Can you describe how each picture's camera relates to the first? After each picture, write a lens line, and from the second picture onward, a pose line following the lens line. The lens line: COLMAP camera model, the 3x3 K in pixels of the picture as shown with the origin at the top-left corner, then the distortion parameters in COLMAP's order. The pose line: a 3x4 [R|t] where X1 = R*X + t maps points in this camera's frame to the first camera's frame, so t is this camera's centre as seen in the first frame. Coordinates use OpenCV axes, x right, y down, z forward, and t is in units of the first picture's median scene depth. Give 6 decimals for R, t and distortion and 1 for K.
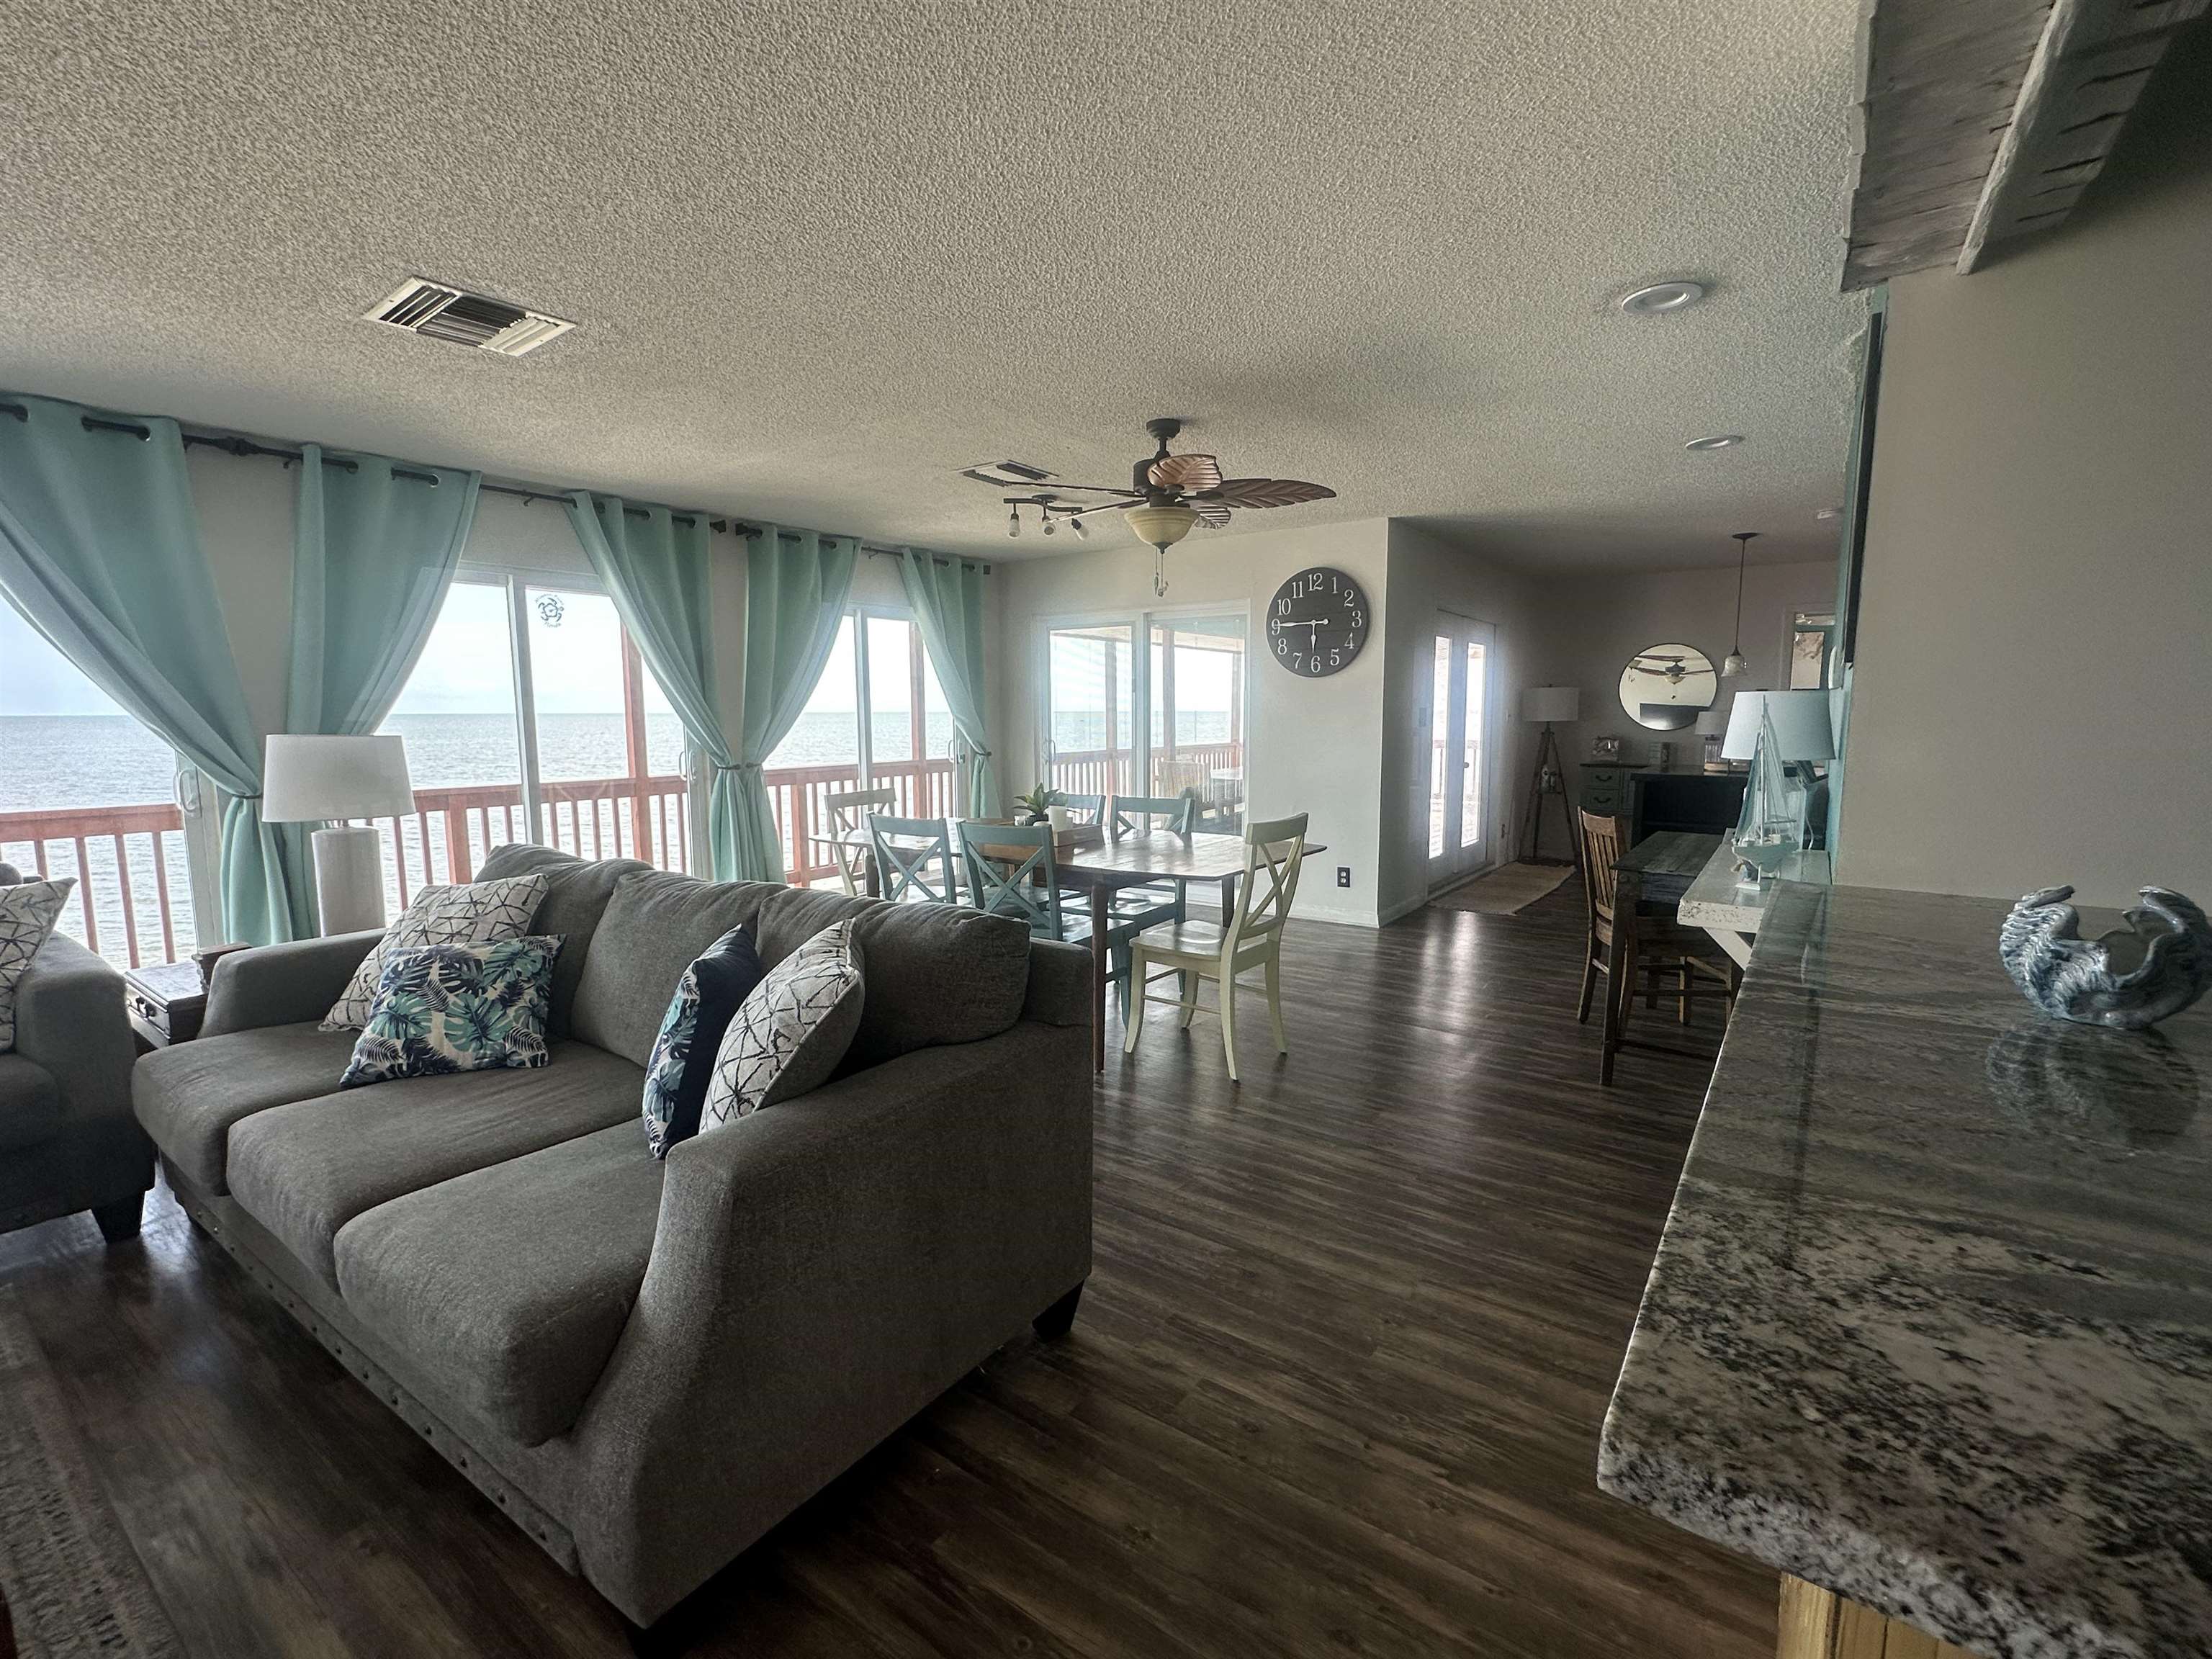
lens RADIAL K [[991.4, 0, 1109.7], [0, 991.4, 827.4], [0, 0, 1]] dist [-0.002523, 0.001304]
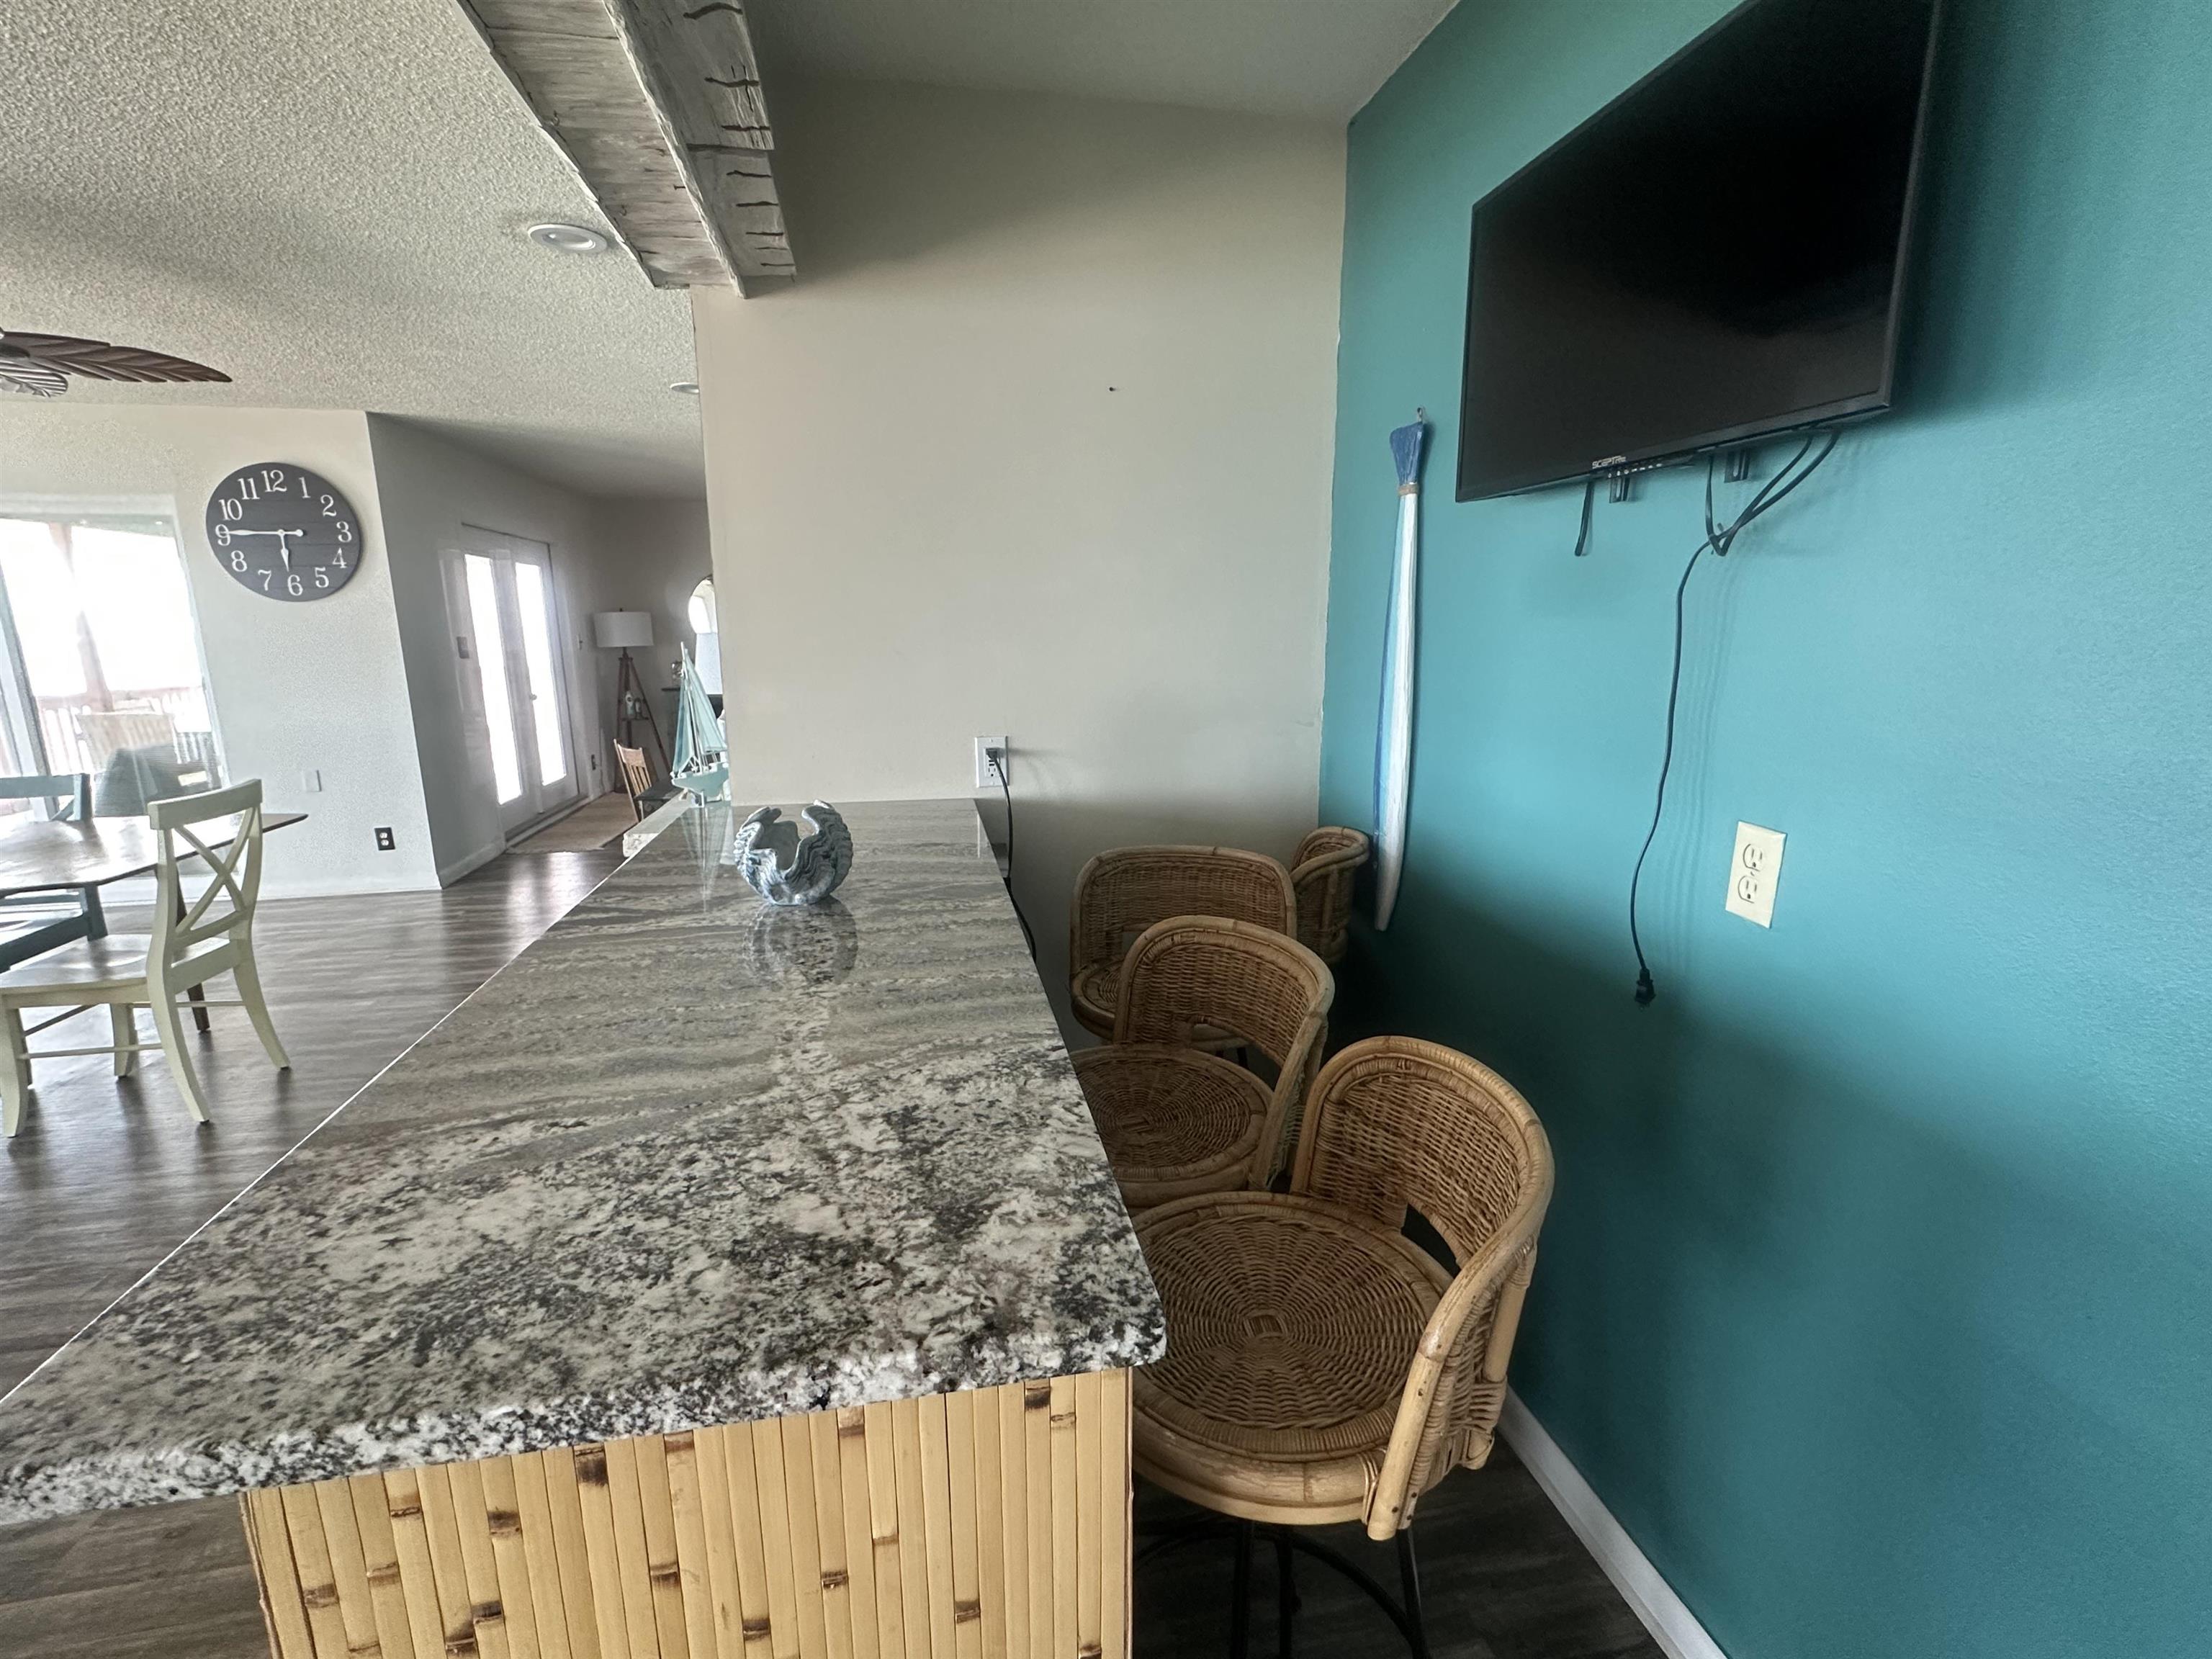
lens RADIAL K [[991.4, 0, 1108.5], [0, 991.4, 830.1], [0, 0, 1]] dist [-0.002523, 0.001304]
pose [[0.681704, -0.153844, 0.715270, 0.150485], [0.092688, 0.987925, 0.124151, -0.016817], [-0.725733, -0.018337, 0.687732, -0.130061]]
